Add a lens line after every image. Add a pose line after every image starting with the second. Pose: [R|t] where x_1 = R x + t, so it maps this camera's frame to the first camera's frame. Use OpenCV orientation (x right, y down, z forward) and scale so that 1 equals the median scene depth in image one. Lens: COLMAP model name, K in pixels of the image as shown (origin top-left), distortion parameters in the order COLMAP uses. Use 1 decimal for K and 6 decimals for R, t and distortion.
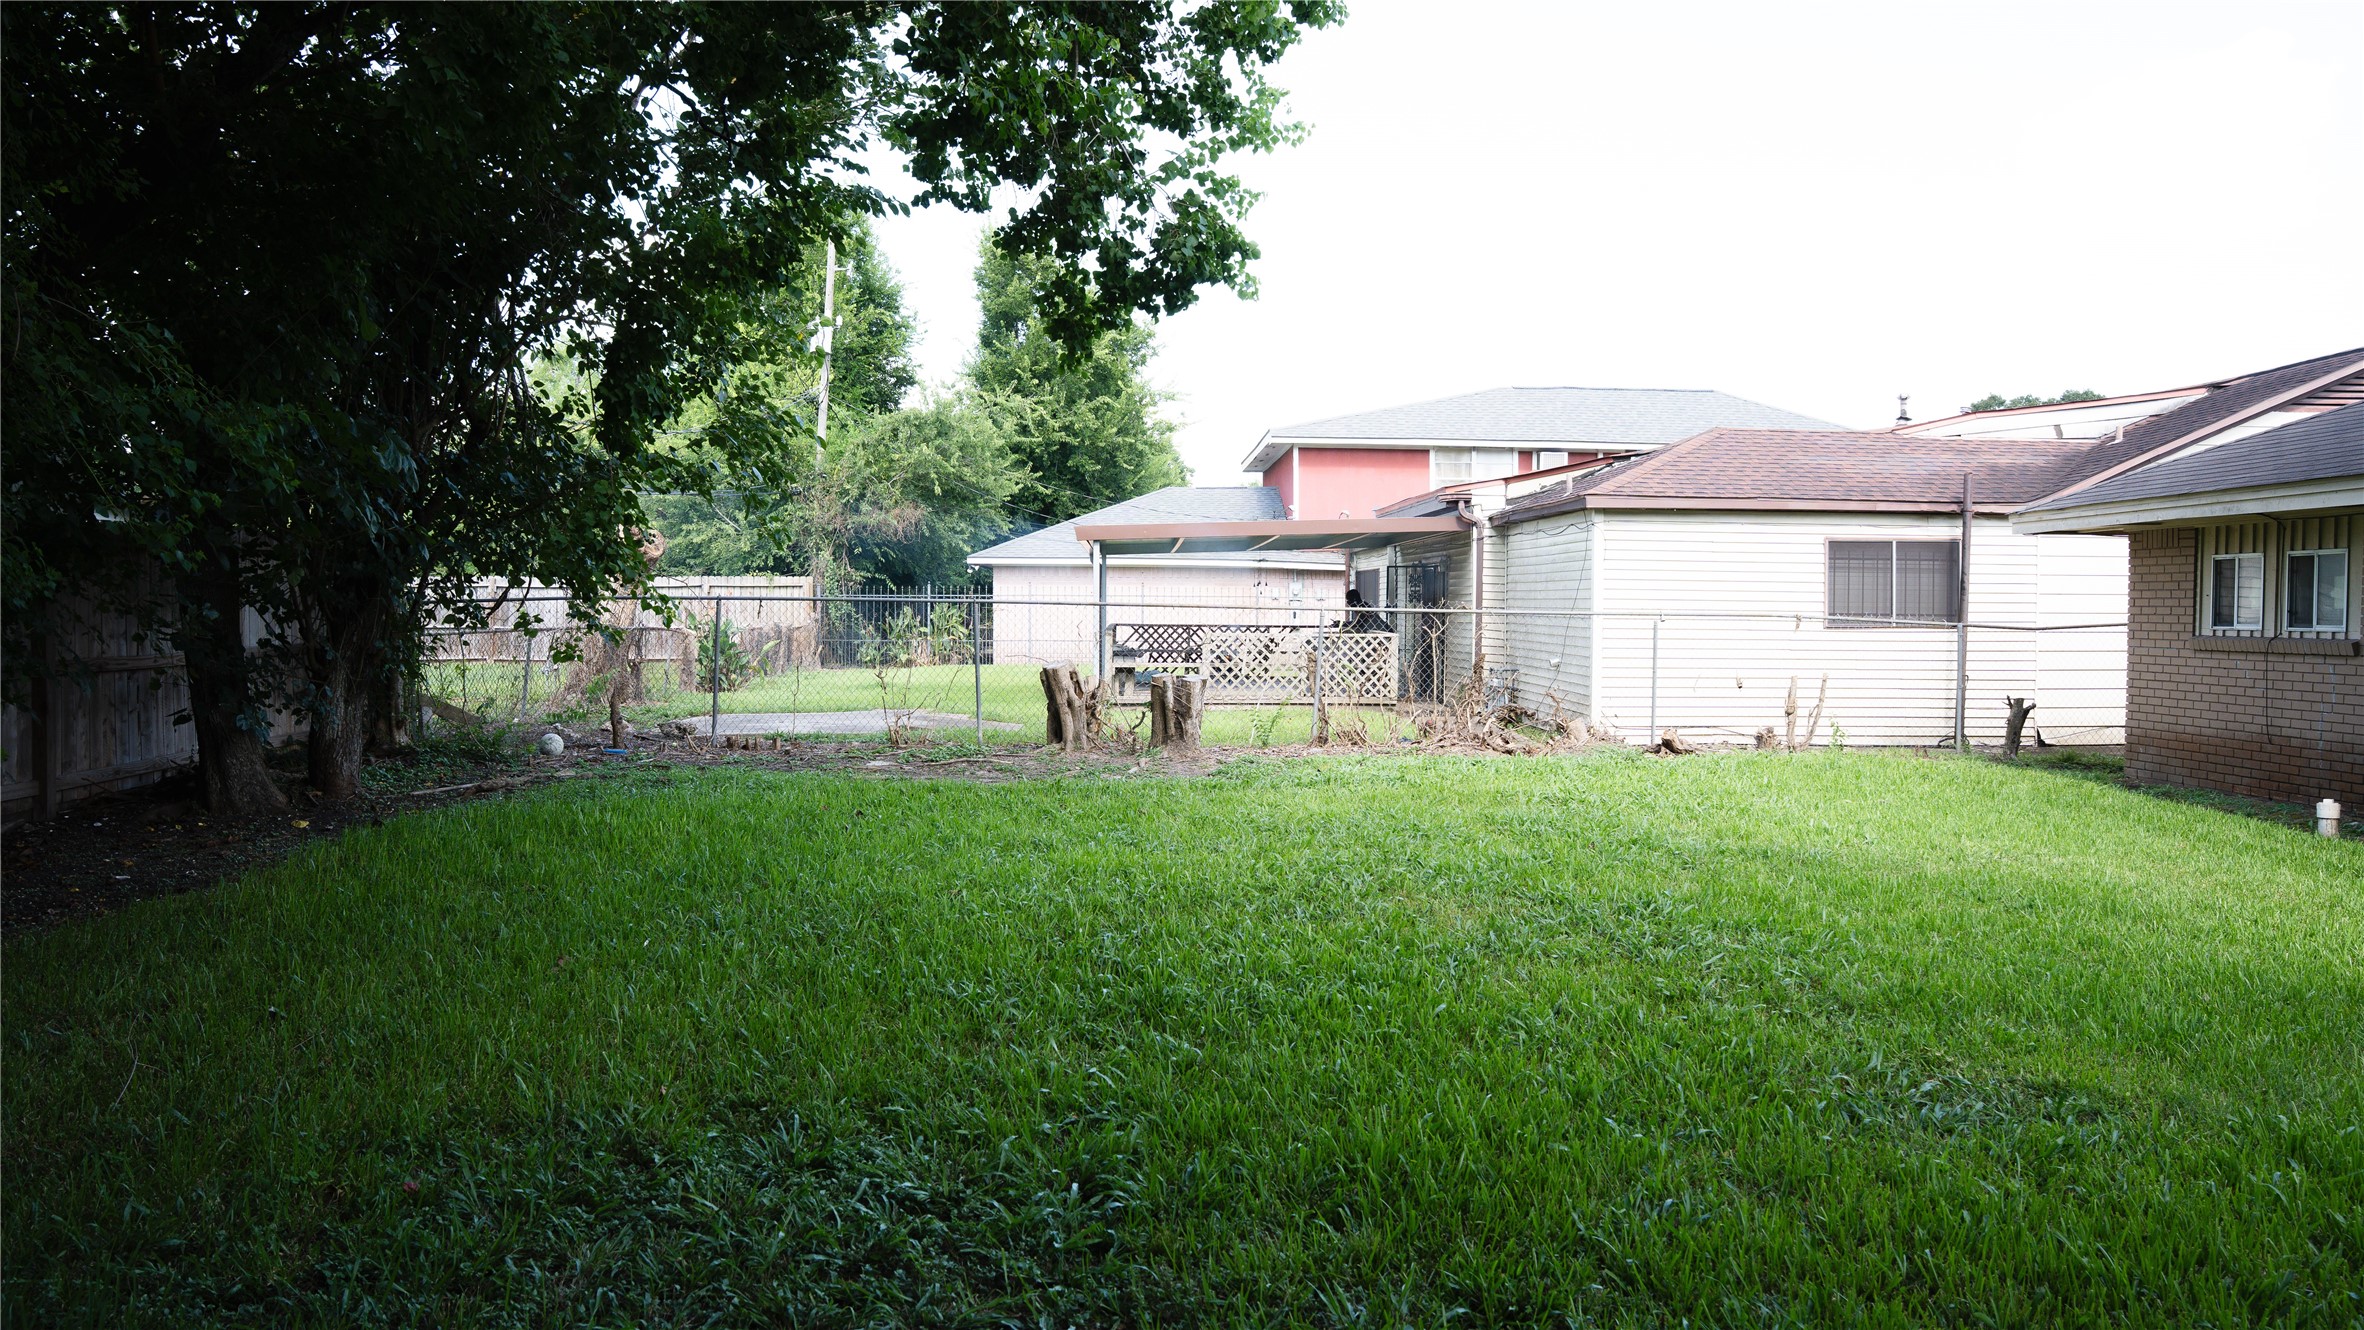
lens RADIAL K [[1638.6, 0, 1182.9], [0, 1638.6, 657.6], [0, 0, 1]] dist [-0.136778, 0.059705]
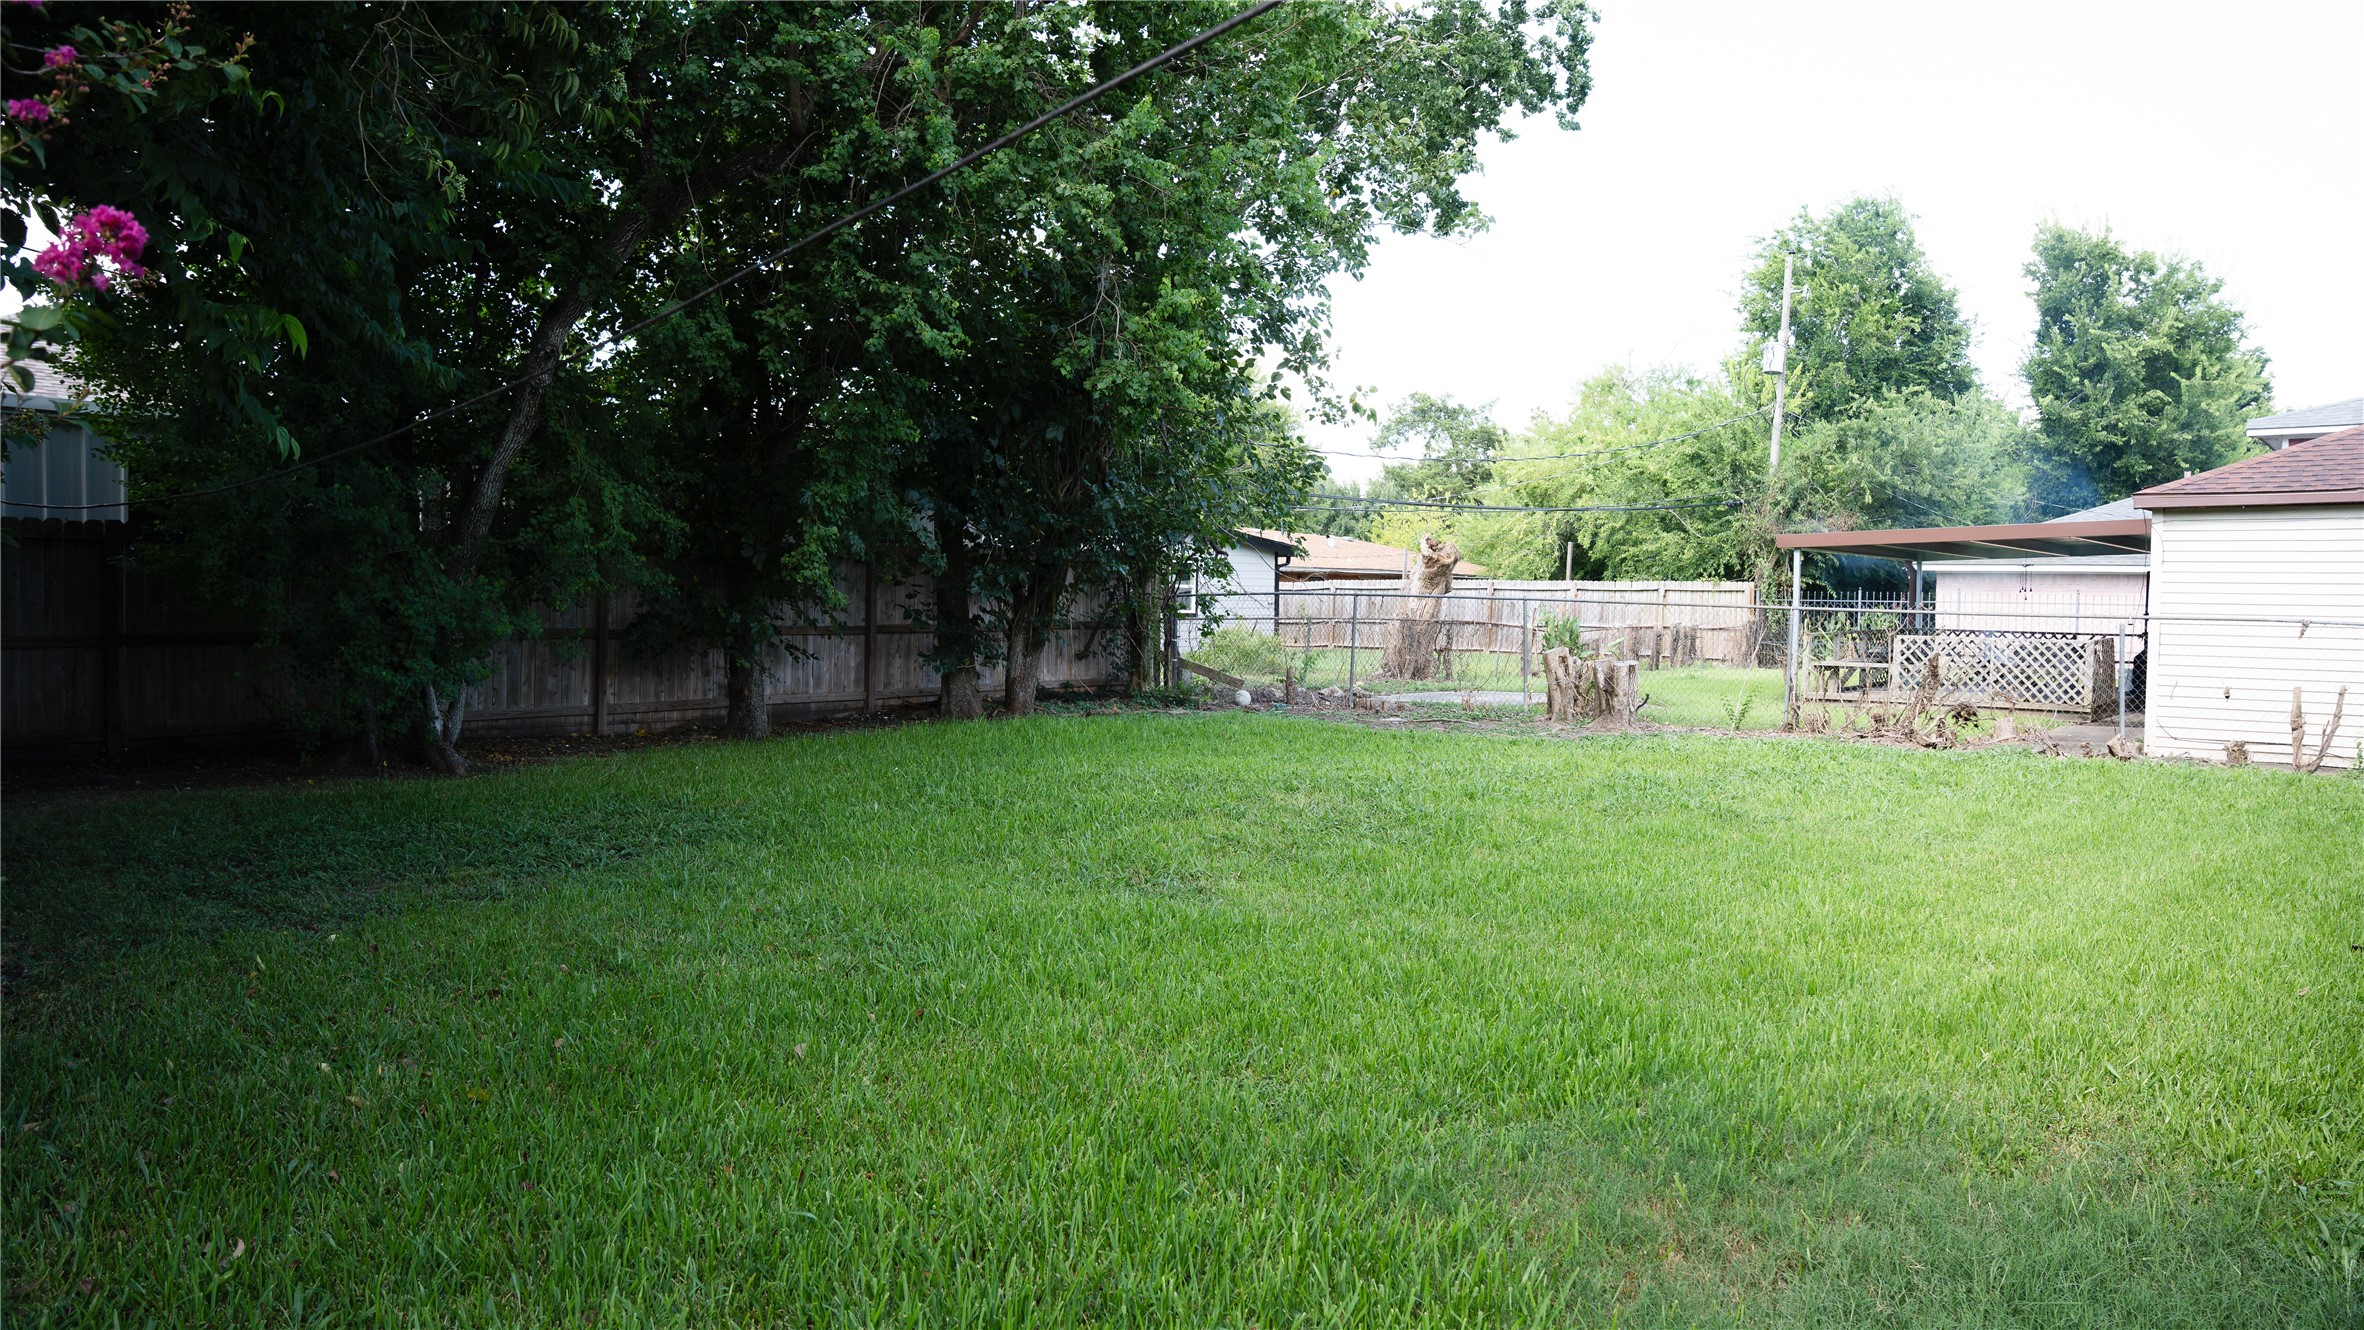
lens RADIAL K [[1638.6, 0, 1176.4], [0, 1638.6, 662.1], [0, 0, 1]] dist [-0.136778, 0.059705]
pose [[0.709882, 0.031749, -0.703605, 0.705300], [-0.033338, 0.999378, 0.011460, 0.010237], [0.703531, 0.015321, 0.710499, -0.072889]]
